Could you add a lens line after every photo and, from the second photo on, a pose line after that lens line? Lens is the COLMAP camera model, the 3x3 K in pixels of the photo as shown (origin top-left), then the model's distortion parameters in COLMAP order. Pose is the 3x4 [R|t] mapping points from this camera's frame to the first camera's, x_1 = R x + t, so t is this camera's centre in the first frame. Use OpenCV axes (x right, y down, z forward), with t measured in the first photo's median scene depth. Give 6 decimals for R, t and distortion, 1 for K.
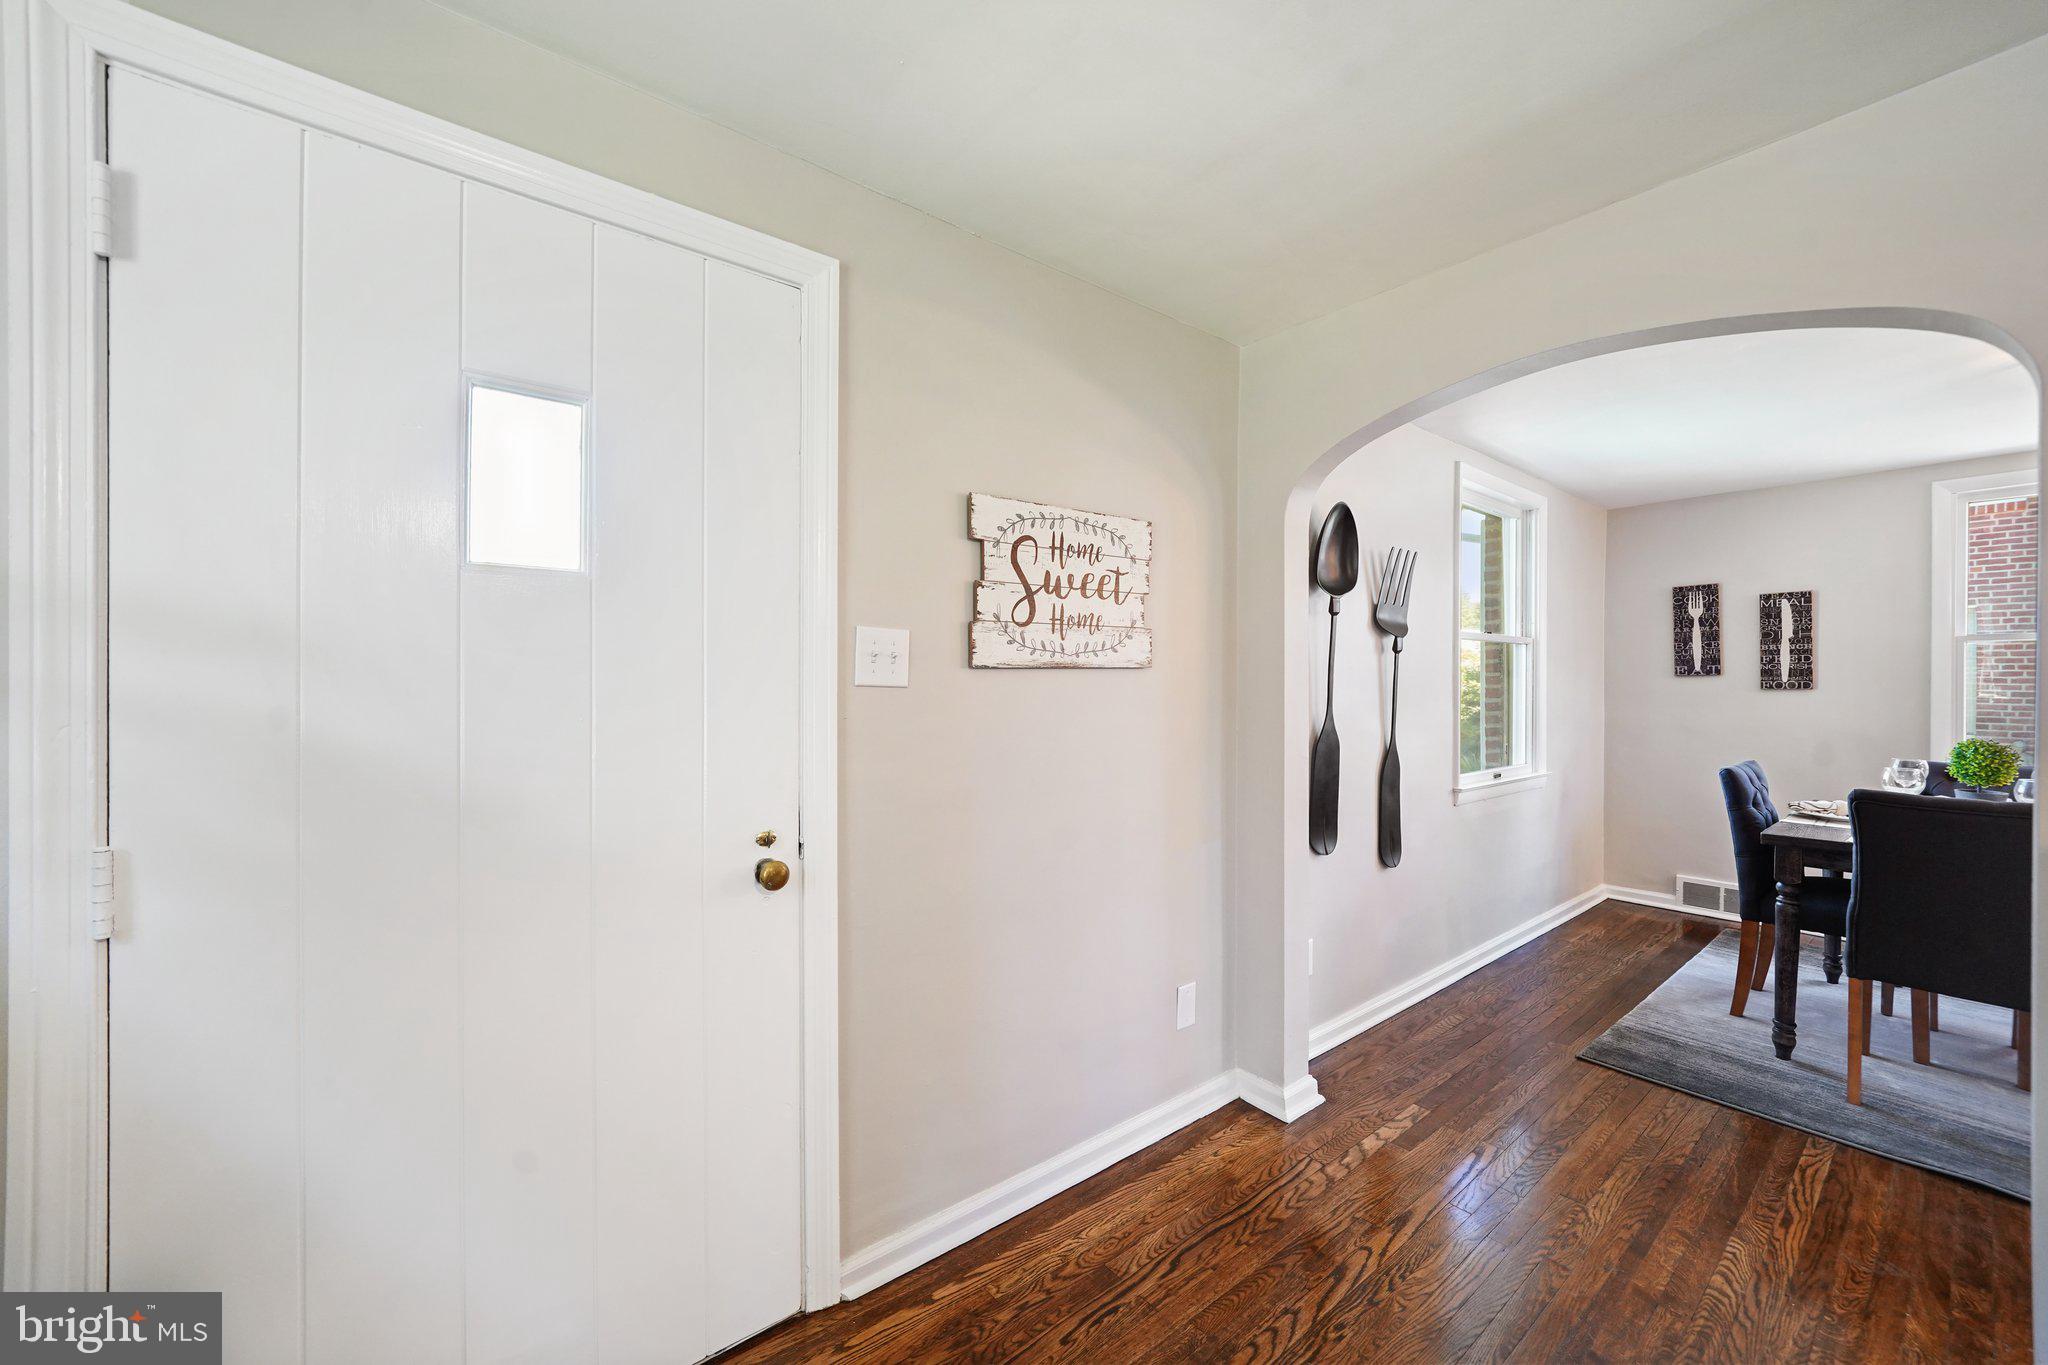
lens RADIAL K [[760.1, 0, 1028.0], [0, 760.1, 690.1], [0, 0, 1]] dist [-0.014244, -0.000399]
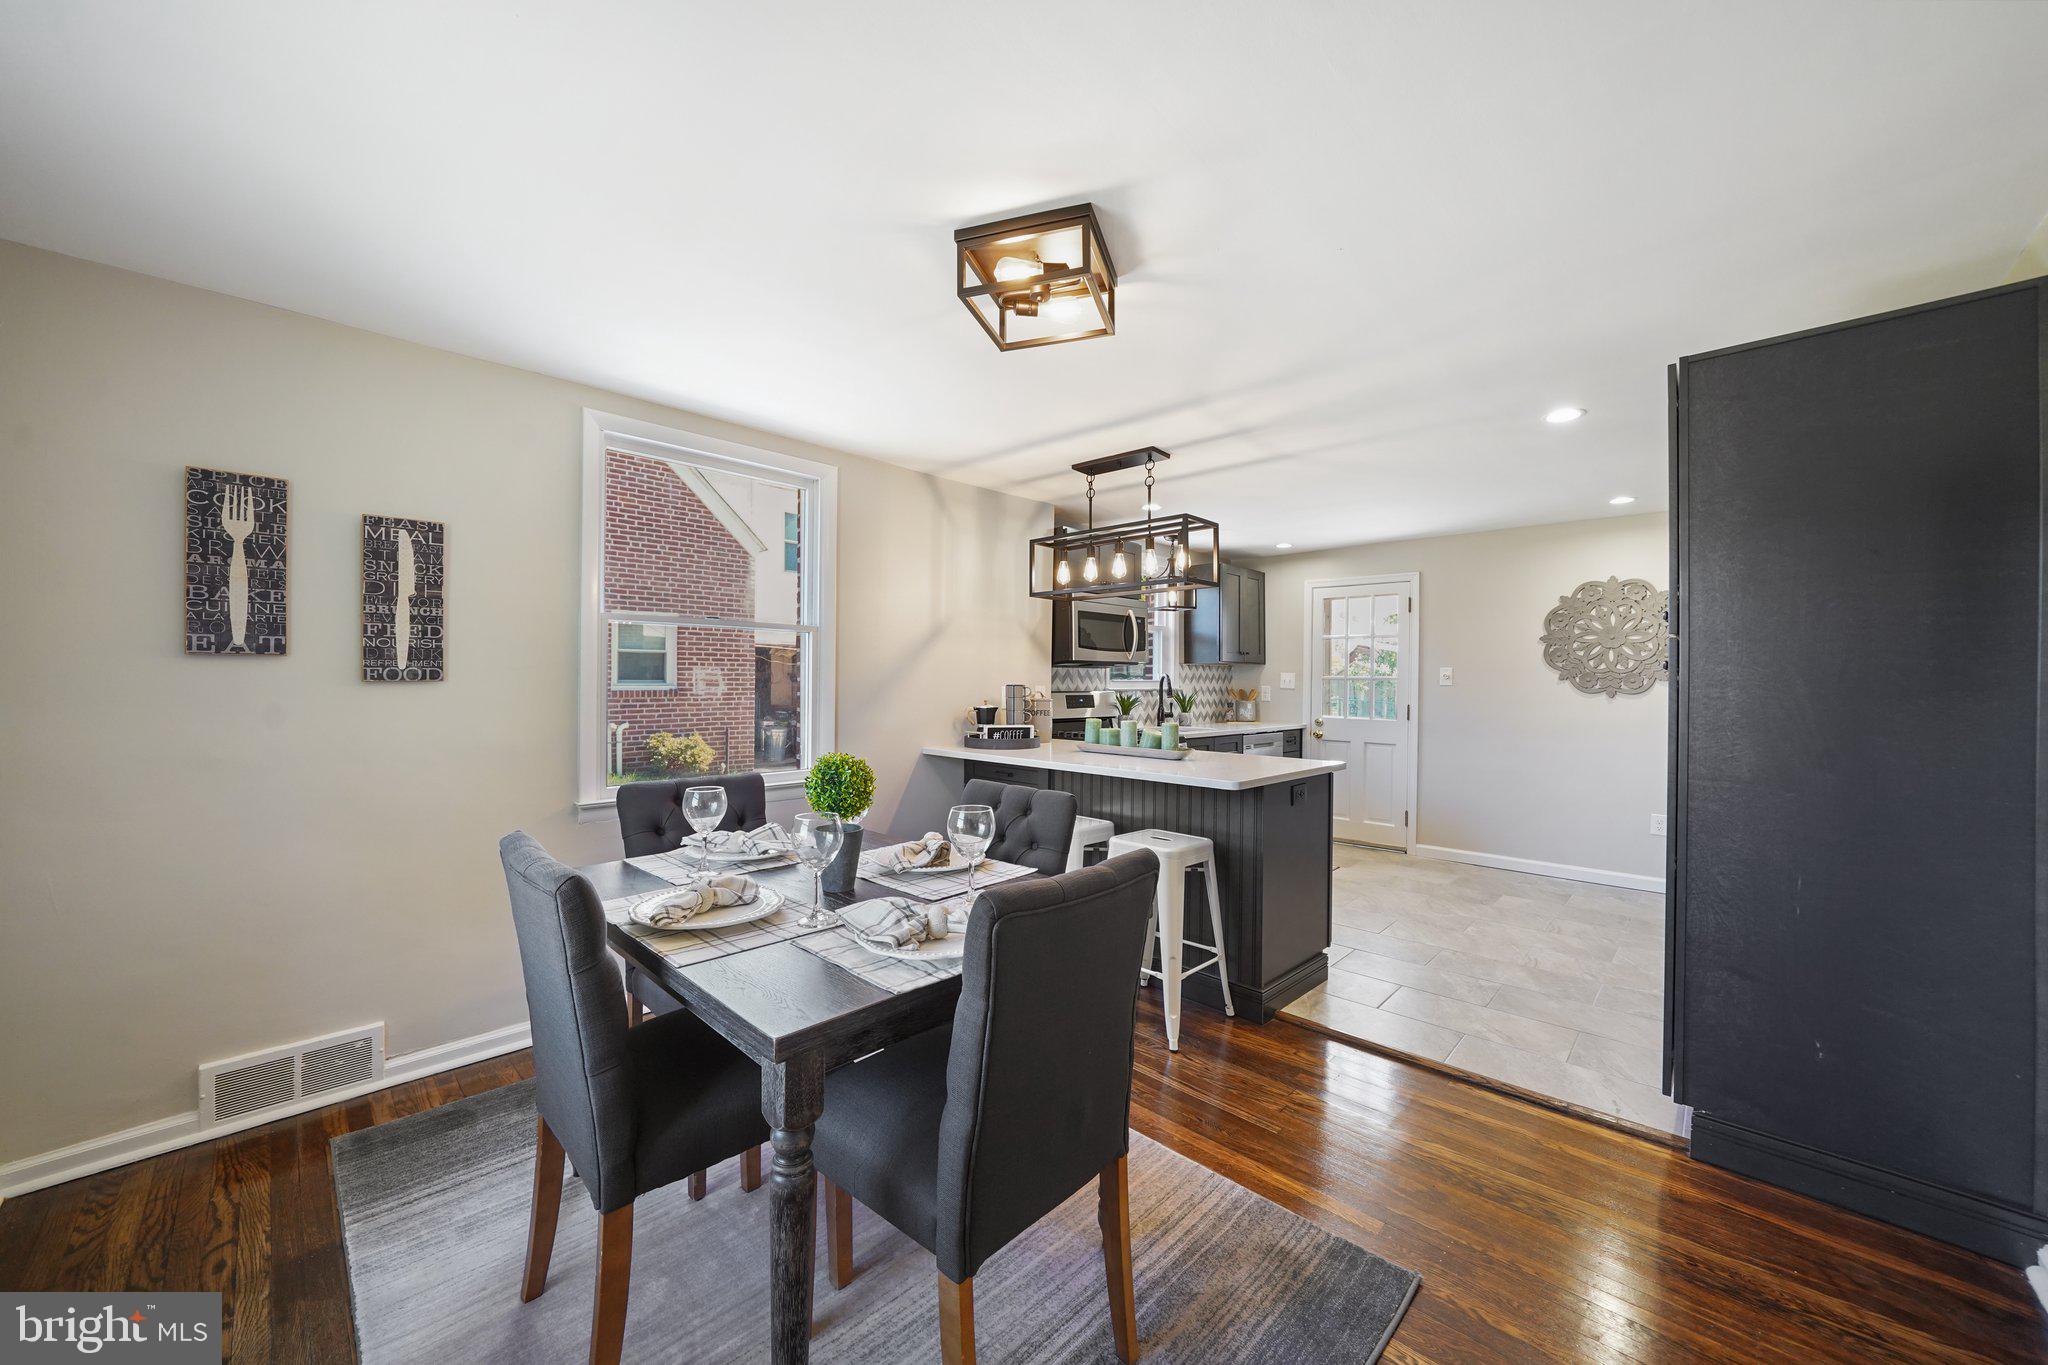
lens RADIAL K [[760.1, 0, 1015.5], [0, 760.1, 678.5], [0, 0, 1]] dist [-0.014244, -0.000399]
pose [[-0.147911, -0.000879, 0.989000, 0.351258], [0.002222, 0.999997, 0.001221, -0.002942], [-0.988998, 0.002378, -0.147908, 0.616969]]
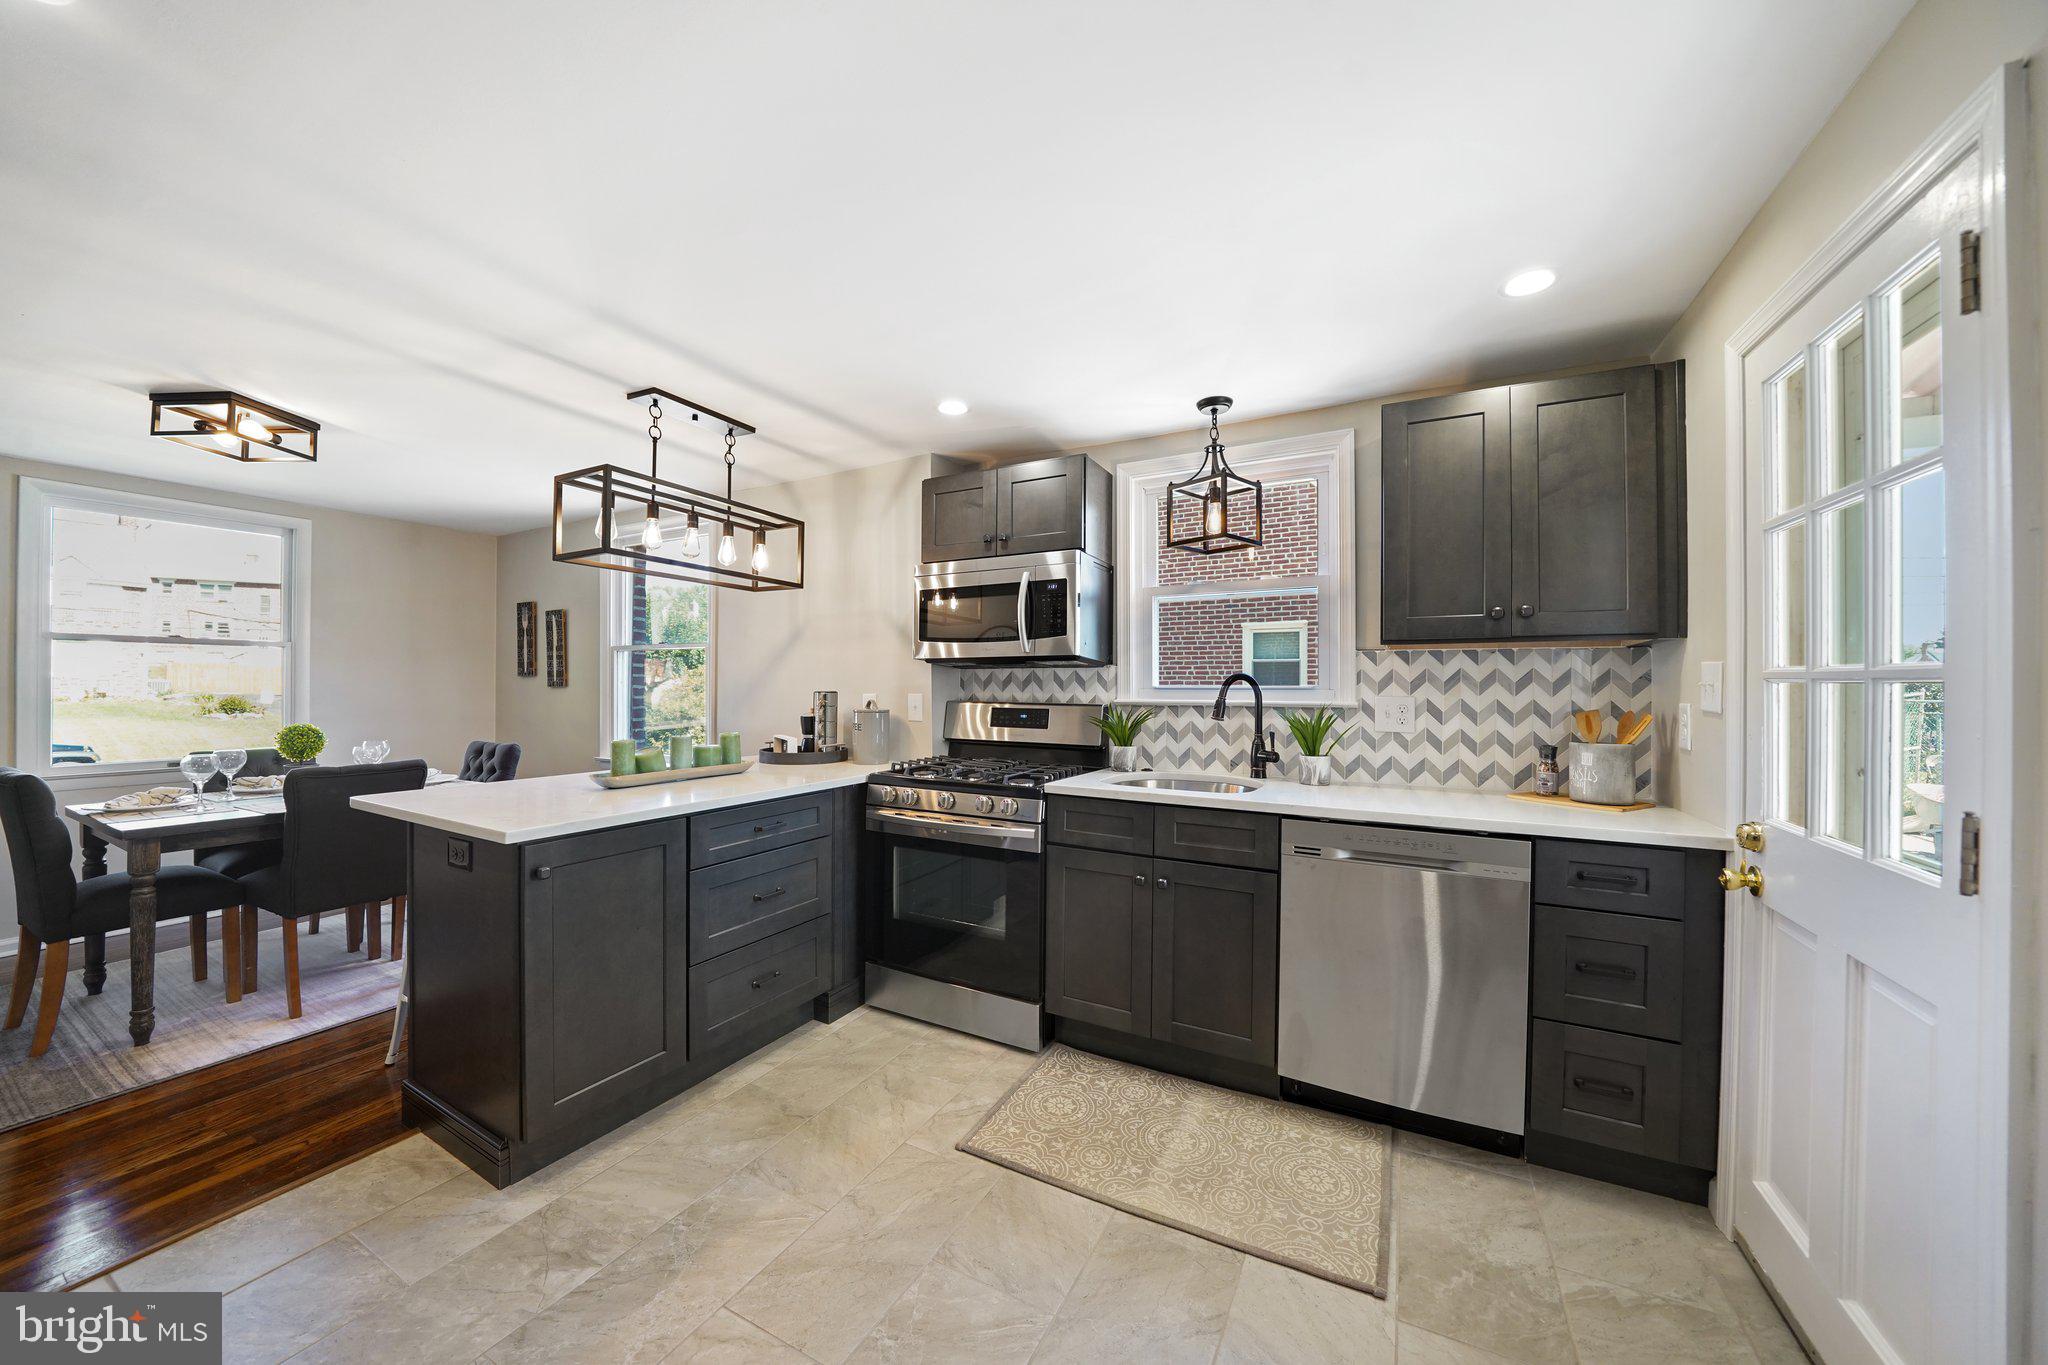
lens RADIAL K [[726.9, 0, 1037.8], [0, 726.9, 679.9], [0, 0, 1]] dist [-0.019909, 0.001354]
pose [[0.908648, 0.003768, 0.417545, 1.247369], [0.002314, 0.999899, -0.014058, 0.005683], [-0.417556, 0.013740, 0.908548, -0.414696]]
